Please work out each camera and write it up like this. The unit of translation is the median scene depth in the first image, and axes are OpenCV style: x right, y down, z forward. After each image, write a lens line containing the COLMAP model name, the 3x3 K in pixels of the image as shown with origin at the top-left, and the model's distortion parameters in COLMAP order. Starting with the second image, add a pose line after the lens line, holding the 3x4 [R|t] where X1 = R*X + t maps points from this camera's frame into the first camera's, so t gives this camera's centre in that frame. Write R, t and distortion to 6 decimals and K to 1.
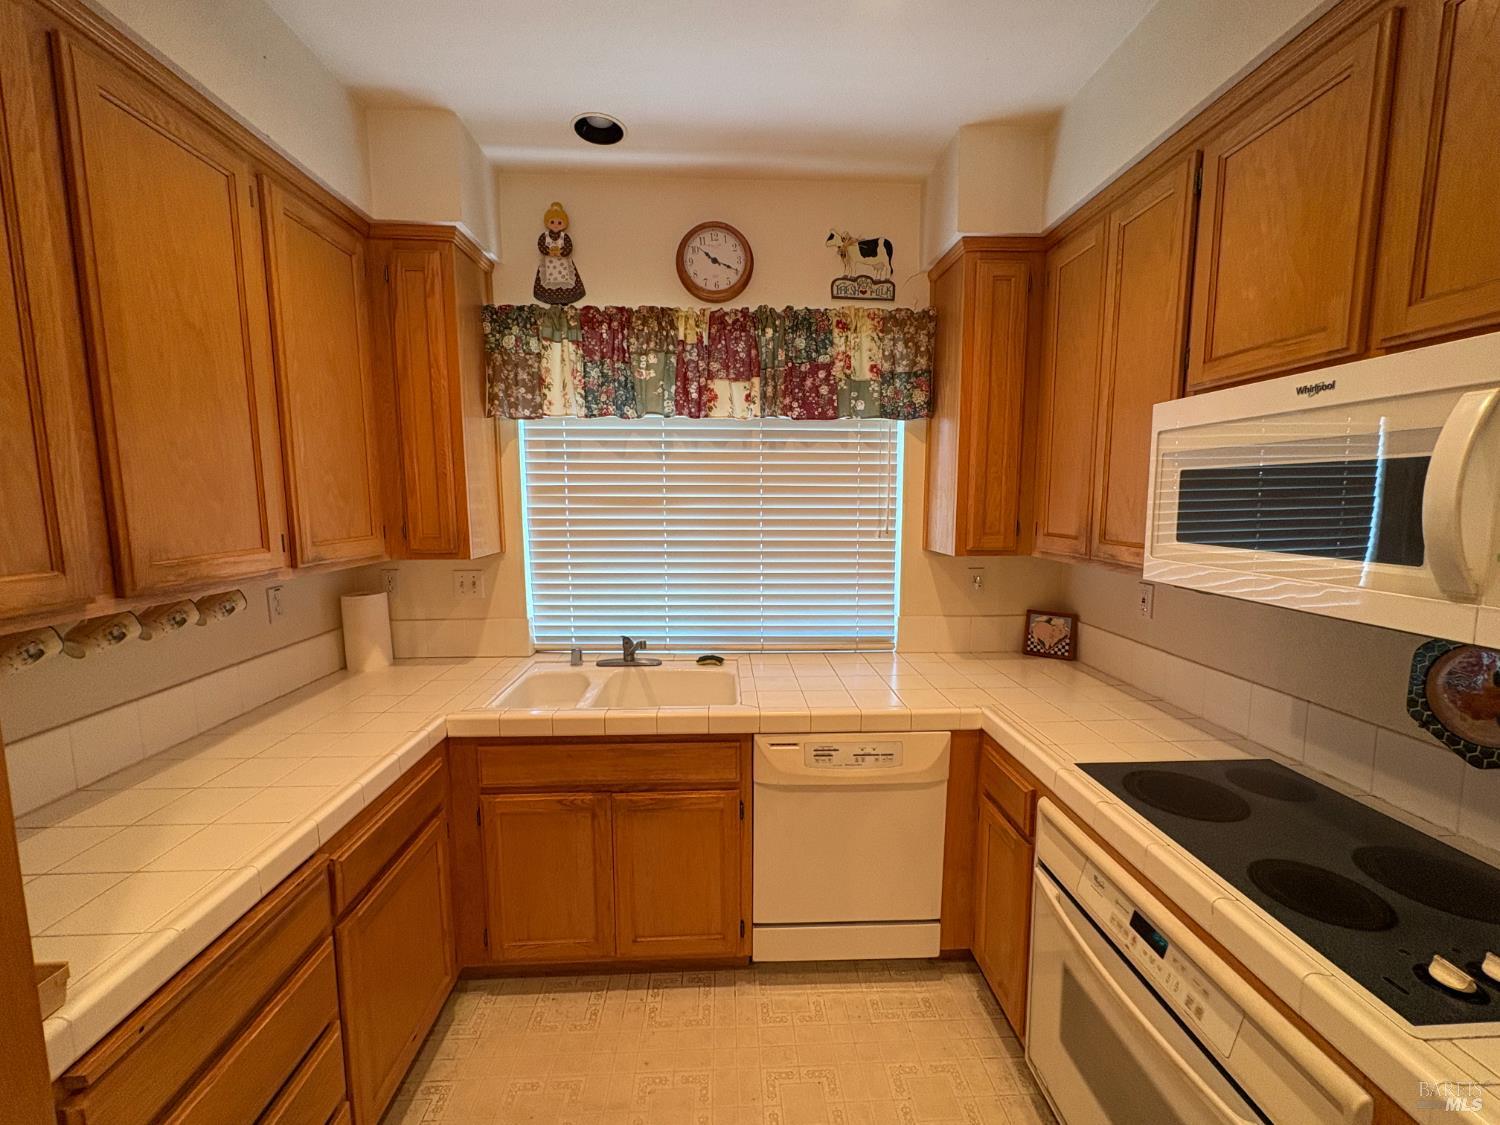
lens RADIAL K [[596.5, 0, 748.7], [0, 596.5, 561.8], [0, 0, 1]] dist [-0.002344, 0.000370]
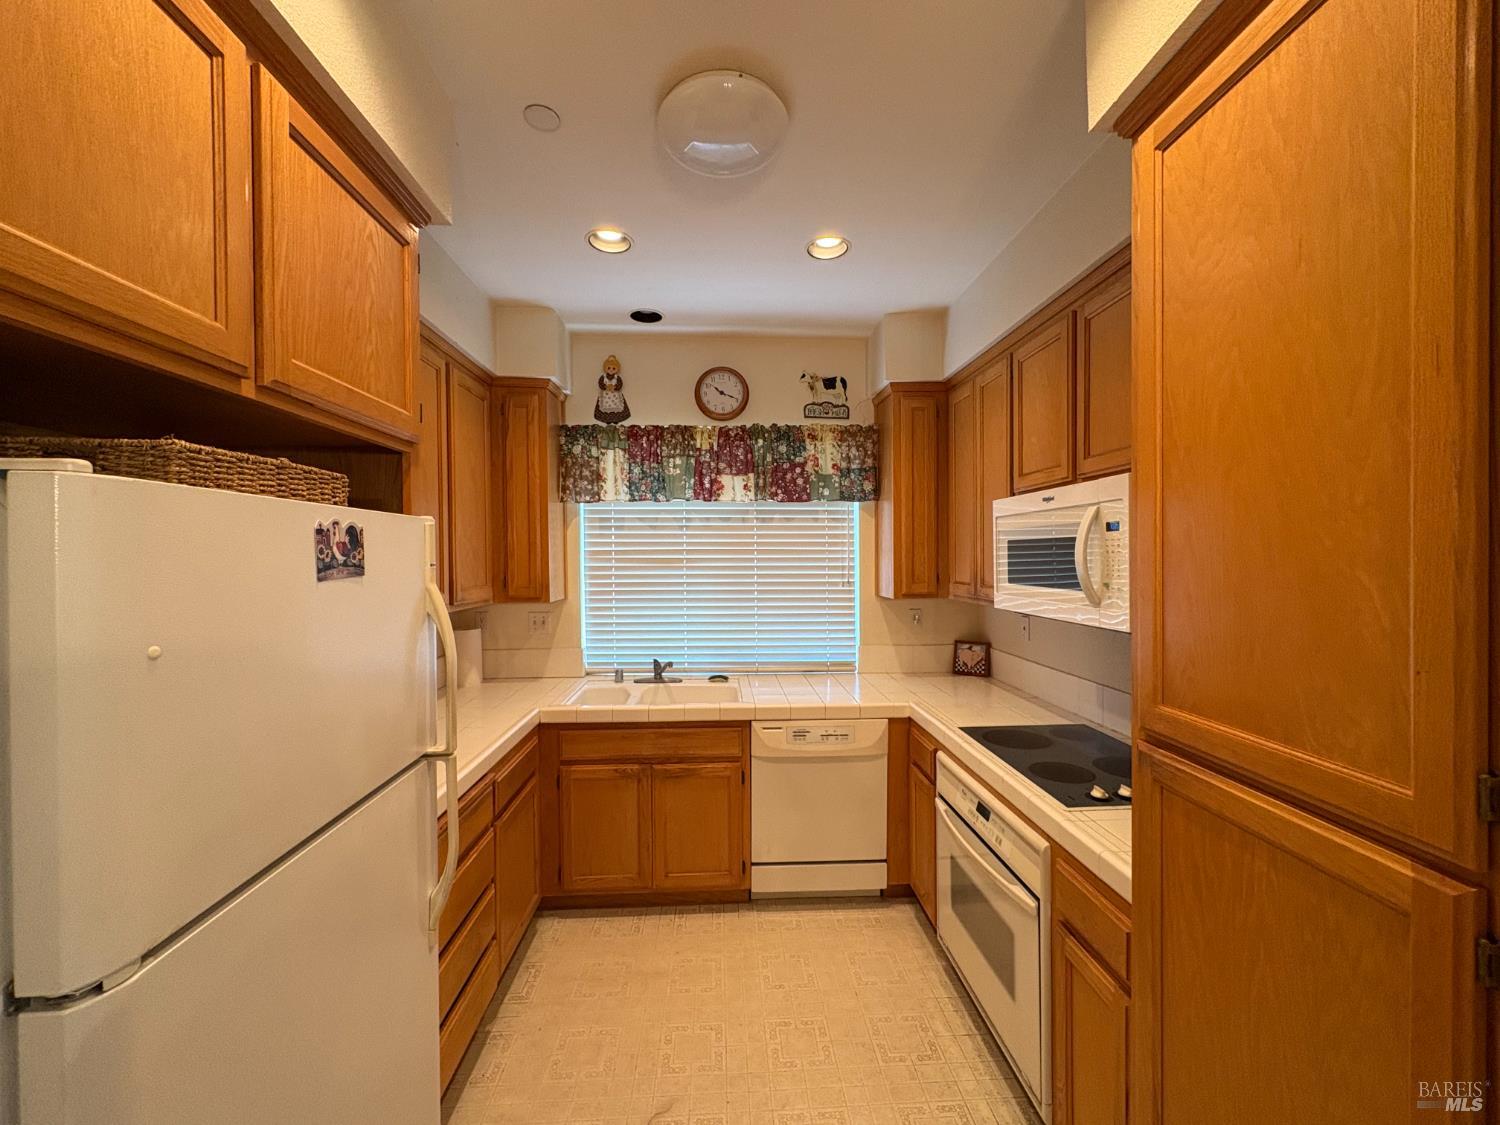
lens RADIAL K [[596.5, 0, 748.7], [0, 596.5, 561.8], [0, 0, 1]] dist [-0.002344, 0.000370]
pose [[0.999963, -0.004742, 0.007121, -0.004802], [0.005429, 0.994999, -0.099733, 0.040241], [-0.006612, 0.099768, 0.994989, -0.385148]]
